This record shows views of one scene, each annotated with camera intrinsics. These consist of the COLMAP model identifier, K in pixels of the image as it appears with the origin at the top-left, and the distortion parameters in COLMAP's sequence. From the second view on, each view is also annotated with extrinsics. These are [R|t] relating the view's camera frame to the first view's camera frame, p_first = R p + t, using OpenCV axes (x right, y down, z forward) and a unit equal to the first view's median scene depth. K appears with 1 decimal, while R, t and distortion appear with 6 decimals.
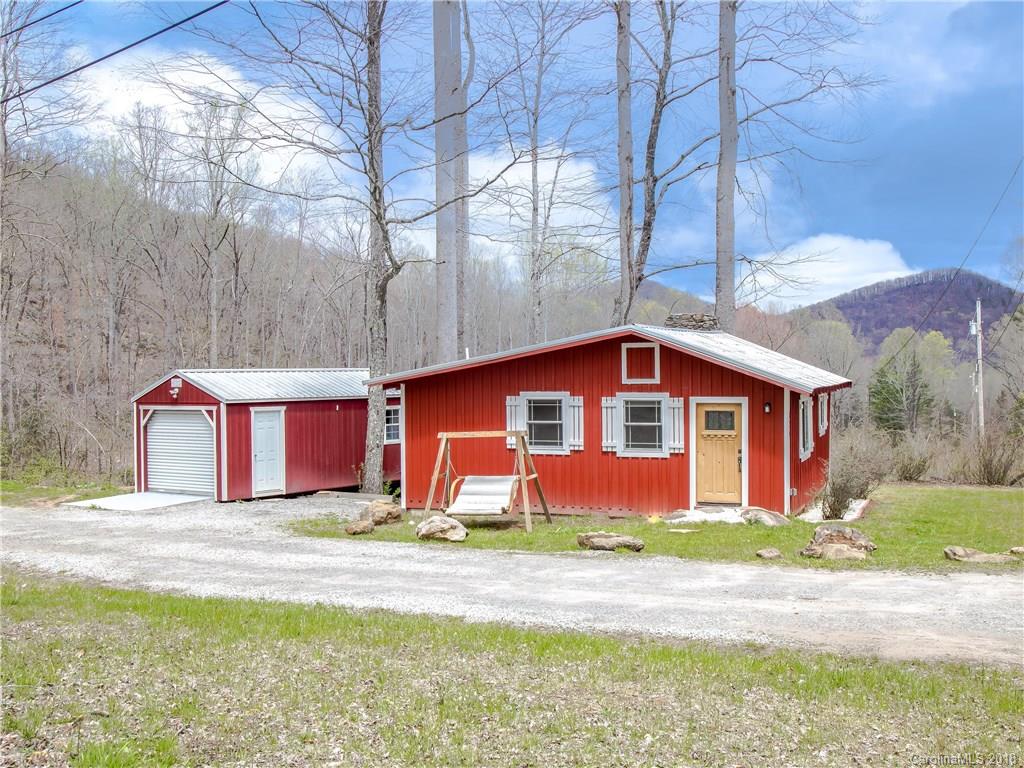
lens RADIAL K [[993.7, 0, 512.0], [0, 993.7, 384.0], [0, 0, 1]] dist [0.007217, 0.003682]
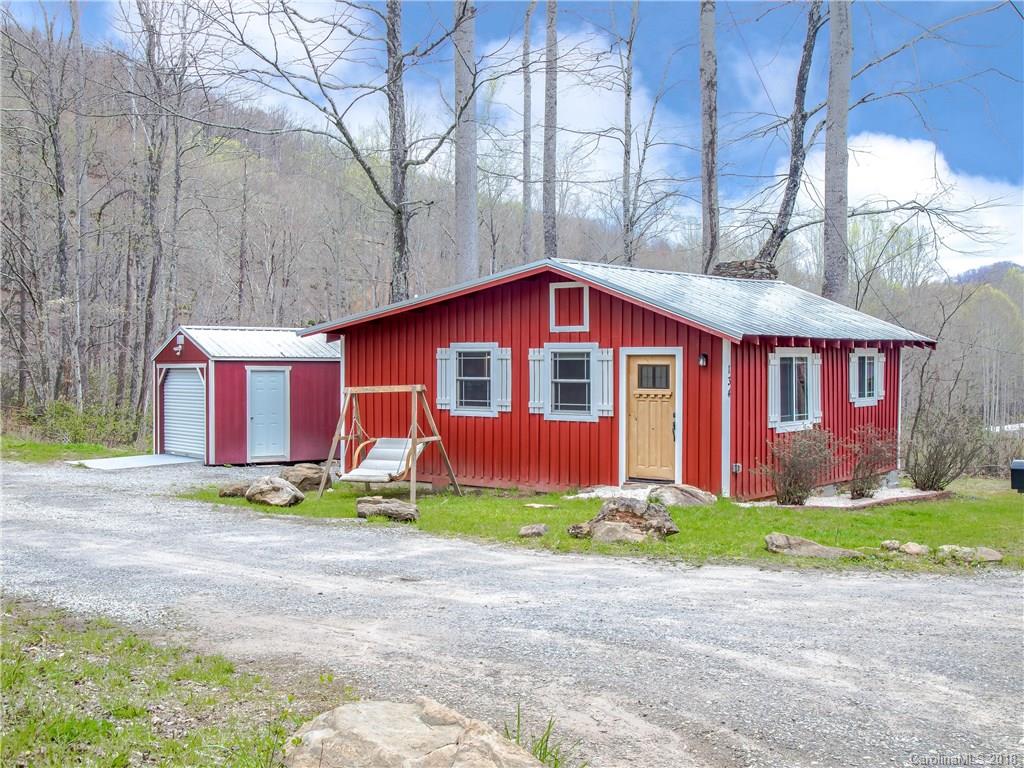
lens RADIAL K [[1043.2, 0, 570.8], [0, 1043.2, 382.5], [0, 0, 1]] dist [0.020182, 0.011511]
pose [[0.966203, 0.014464, -0.257378, 0.351531], [-0.013470, 0.999893, 0.005626, 0.036602], [0.257432, -0.001970, 0.966294, 0.162197]]
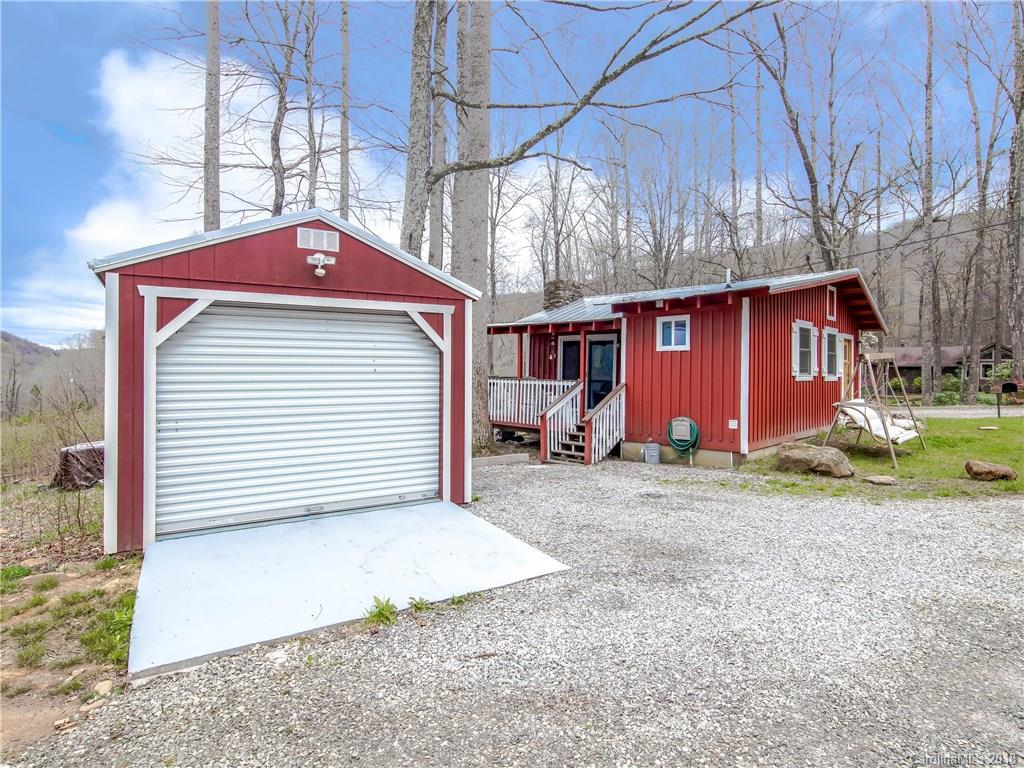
lens RADIAL K [[499.6, 0, 511.1], [0, 499.6, 371.5], [0, 0, 1]] dist [-0.001146, -0.000114]
pose [[0.481712, 0.009167, 0.876282, -0.595779], [0.000712, 0.999941, -0.010852, 0.068000], [-0.876329, 0.005852, 0.481677, 1.043802]]
